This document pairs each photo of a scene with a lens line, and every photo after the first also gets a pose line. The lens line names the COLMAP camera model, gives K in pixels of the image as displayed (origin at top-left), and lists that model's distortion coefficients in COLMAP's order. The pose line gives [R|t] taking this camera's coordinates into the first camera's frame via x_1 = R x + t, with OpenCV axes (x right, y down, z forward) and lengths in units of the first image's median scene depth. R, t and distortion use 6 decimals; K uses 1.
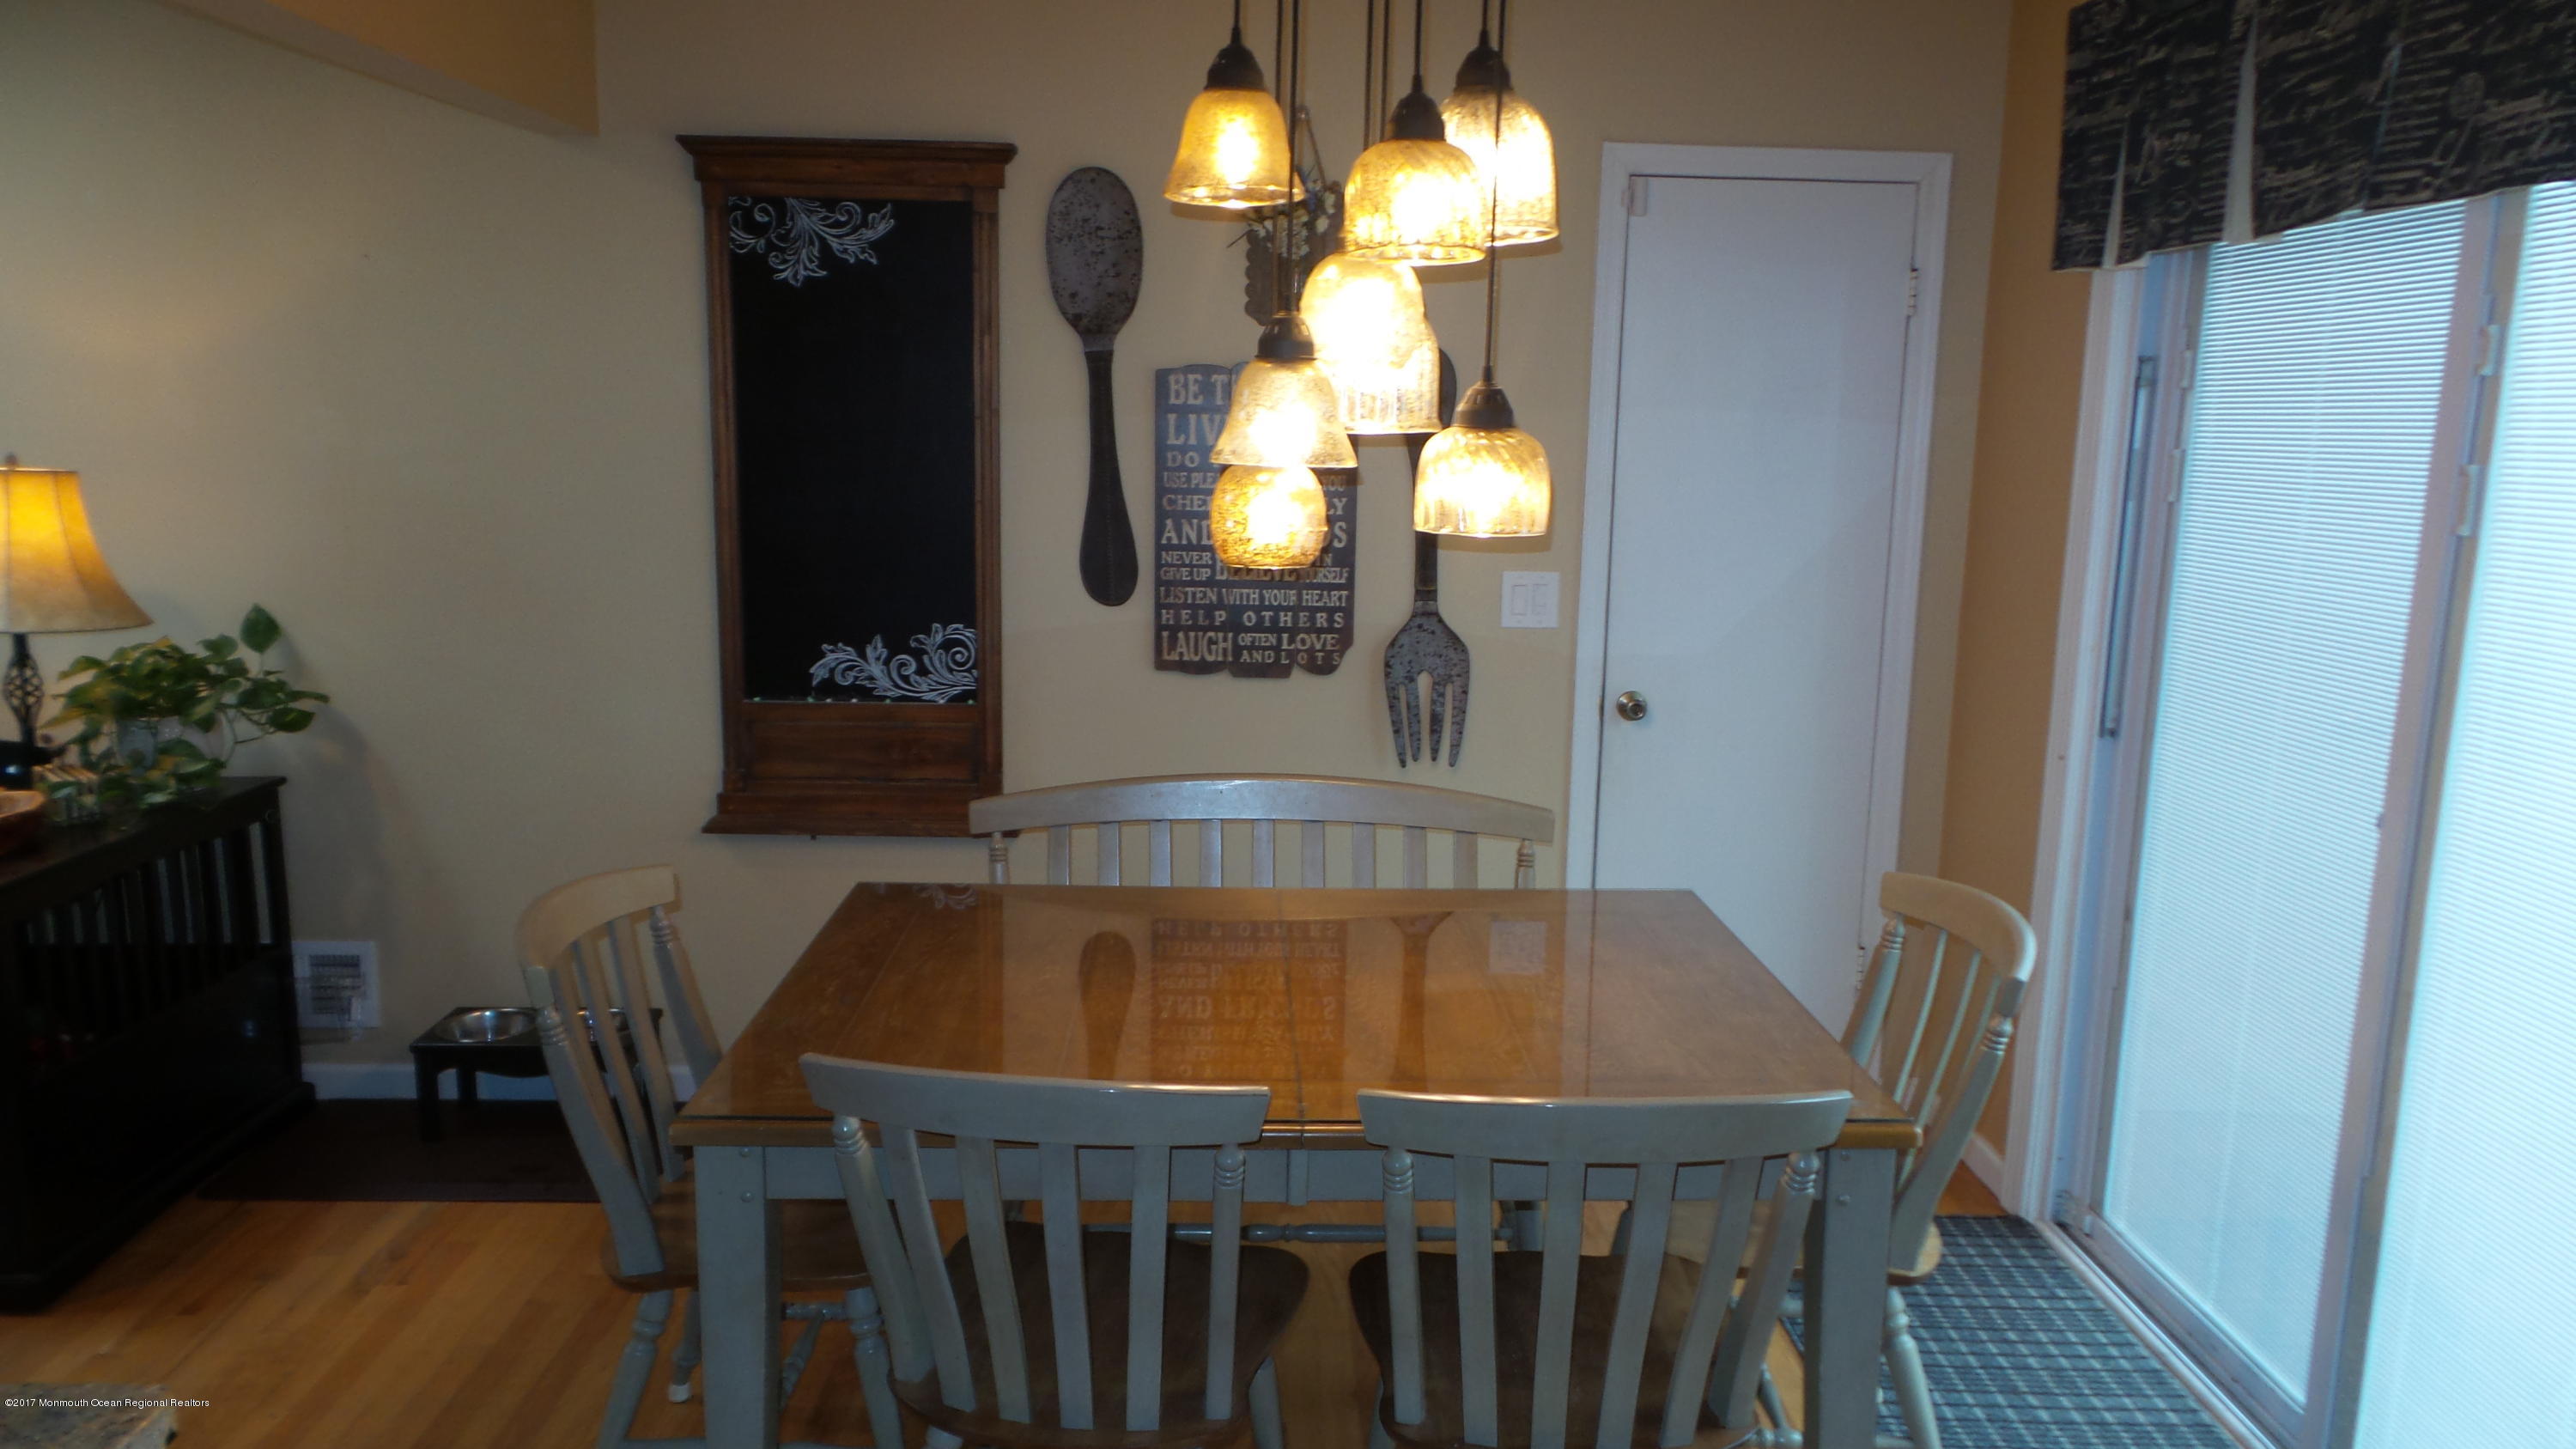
lens RADIAL K [[1687.1, 0, 1291.3], [0, 1687.1, 697.9], [0, 0, 1]] dist [-0.010348, -0.001368]
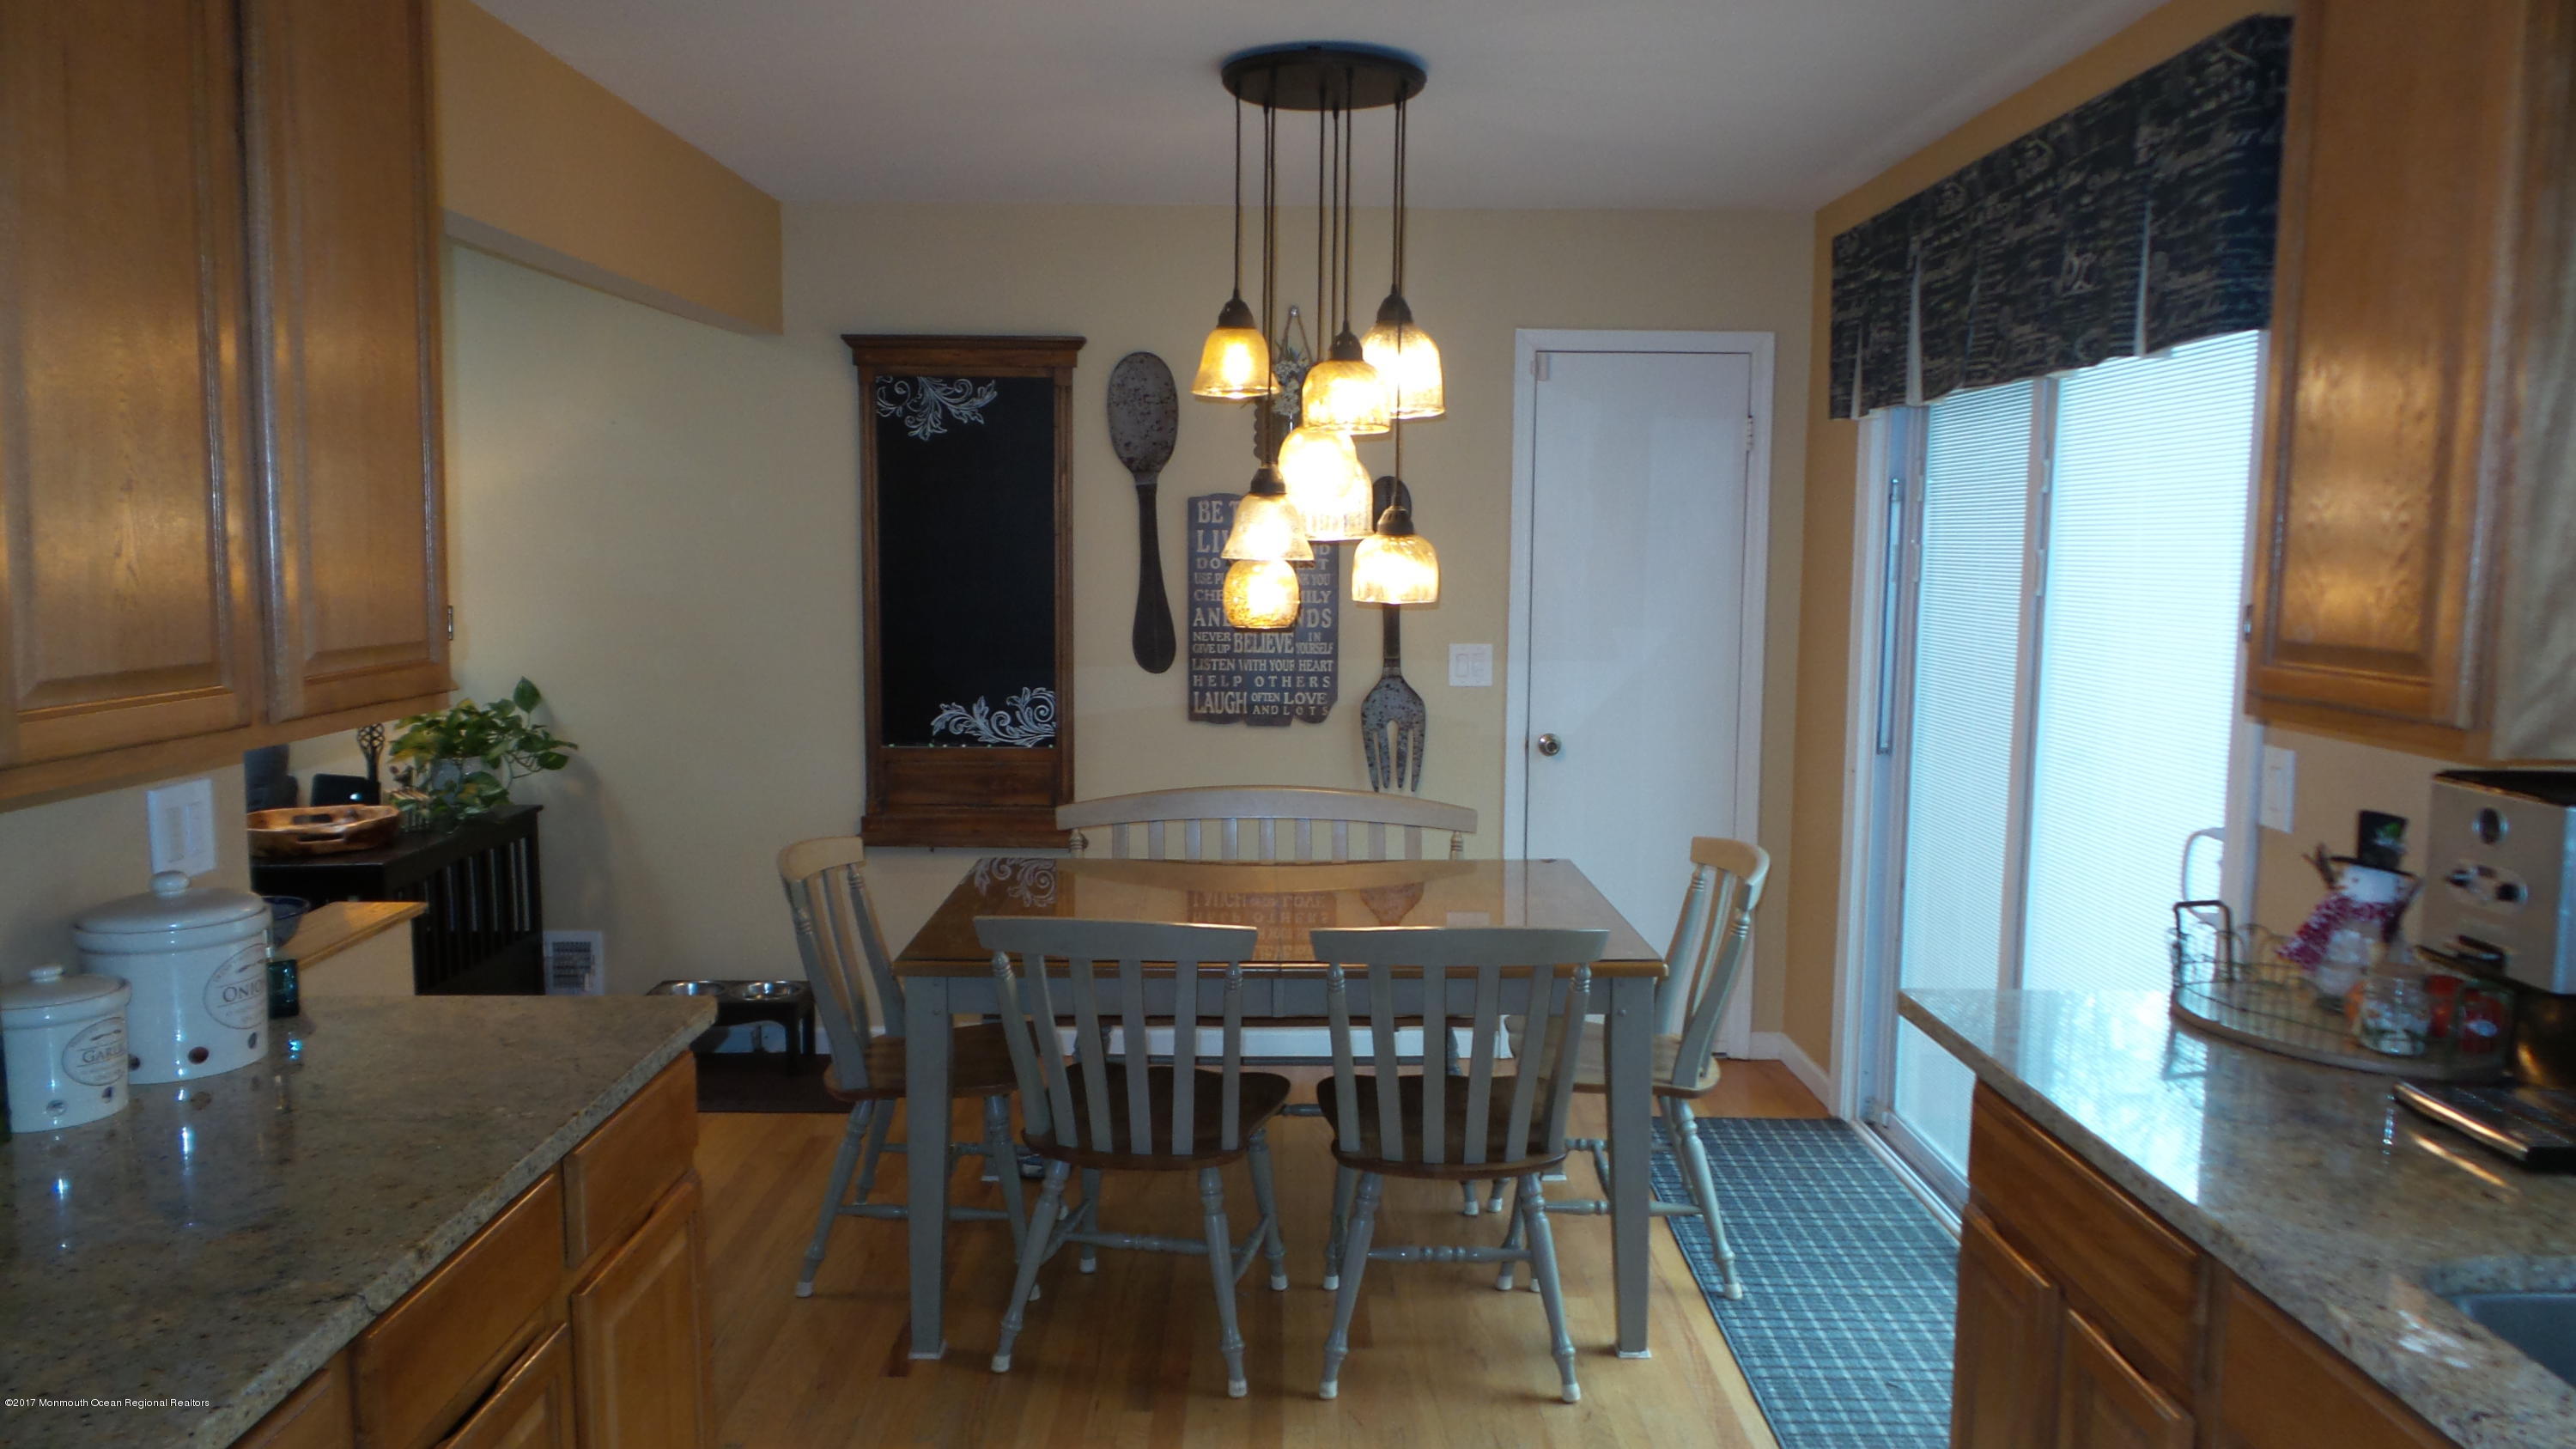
lens RADIAL K [[1775.1, 0, 1306.3], [0, 1775.1, 716.2], [0, 0, 1]] dist [-0.003029, 0.001223]
pose [[0.999822, -0.010648, -0.015560, 0.035562], [0.009630, 0.997895, -0.064132, 0.074468], [0.016210, 0.063971, 0.997820, -0.418901]]
